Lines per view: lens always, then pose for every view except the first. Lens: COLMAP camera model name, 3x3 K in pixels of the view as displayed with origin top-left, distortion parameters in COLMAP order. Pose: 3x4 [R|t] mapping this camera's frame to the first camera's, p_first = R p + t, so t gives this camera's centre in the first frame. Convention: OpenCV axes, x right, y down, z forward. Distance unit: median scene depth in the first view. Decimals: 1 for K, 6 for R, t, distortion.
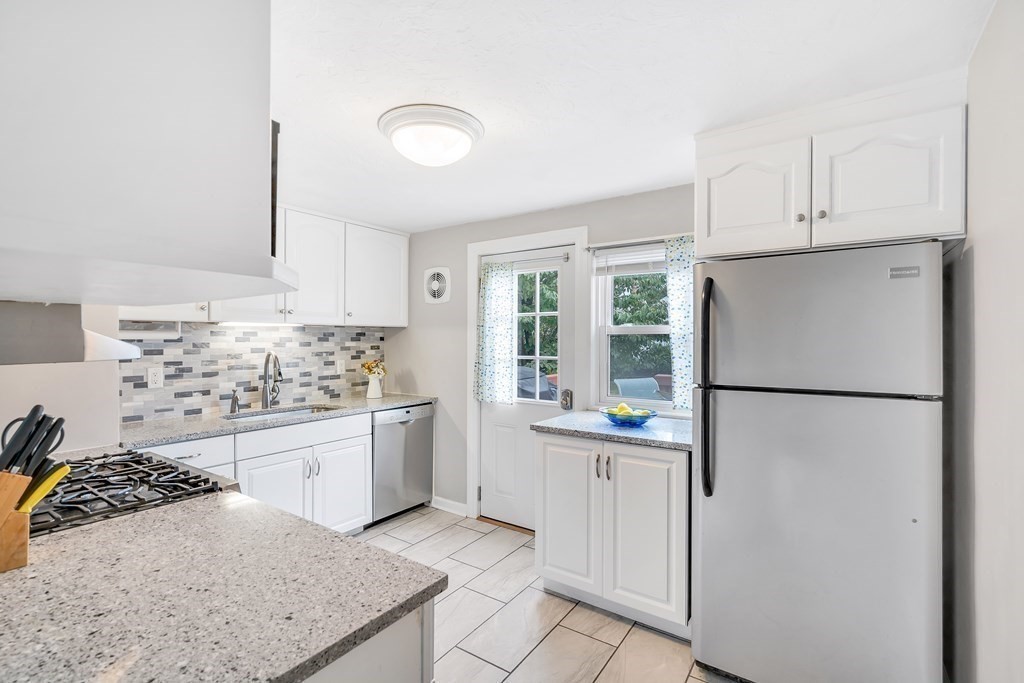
lens RADIAL K [[464.9, 0, 511.5], [0, 464.9, 341.7], [0, 0, 1]] dist [-0.004693, 0.001943]
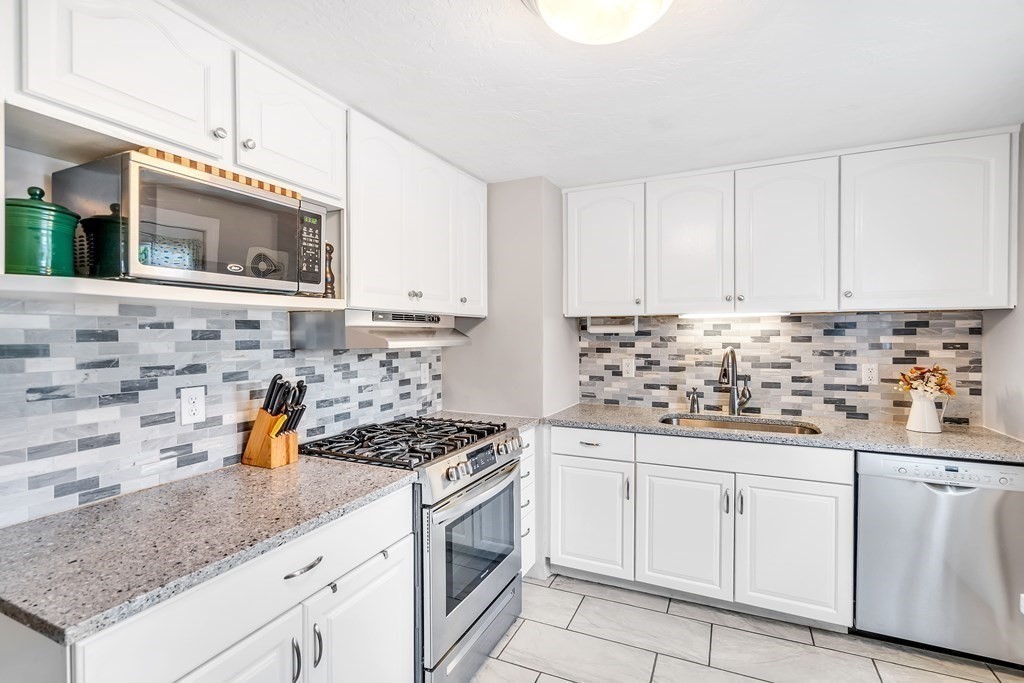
lens RADIAL K [[464.9, 0, 529.2], [0, 464.9, 340.0], [0, 0, 1]] dist [-0.004693, 0.001943]
pose [[0.182459, 0.013657, -0.983119, 0.239498], [-0.001475, 0.999906, 0.013617, -0.002986], [0.983212, -0.001035, 0.182463, 0.499423]]
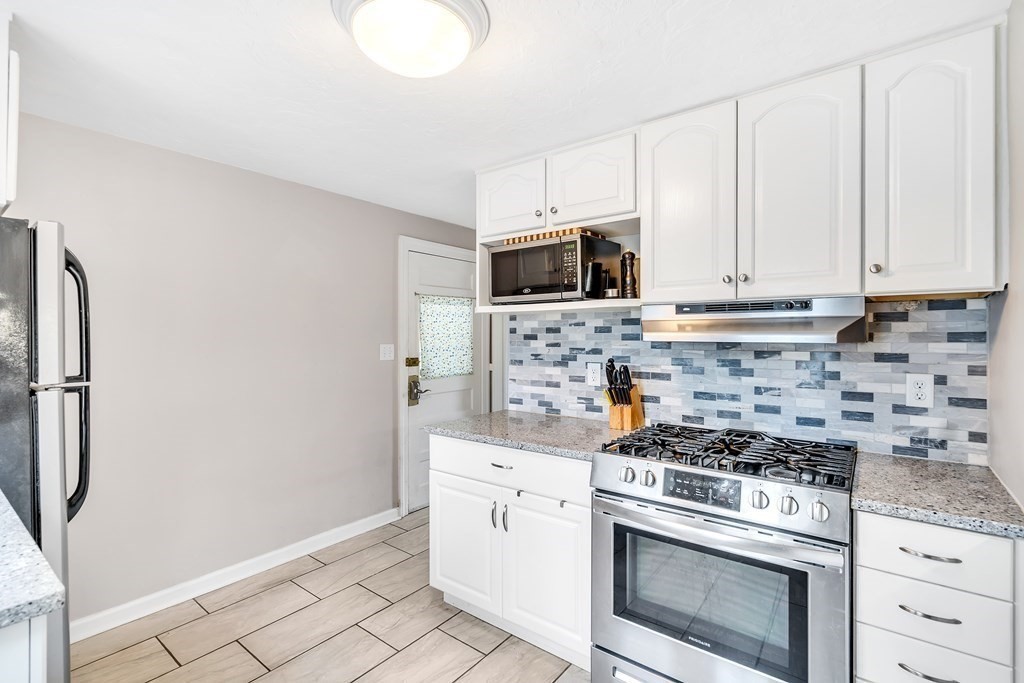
lens RADIAL K [[478.1, 0, 503.3], [0, 478.1, 336.1], [0, 0, 1]] dist [-0.013445, -0.000125]
pose [[-0.997489, 0.001863, 0.070803, -0.218252], [0.002152, 0.999990, 0.004004, 0.006251], [-0.070795, 0.004146, -0.997482, 1.048520]]
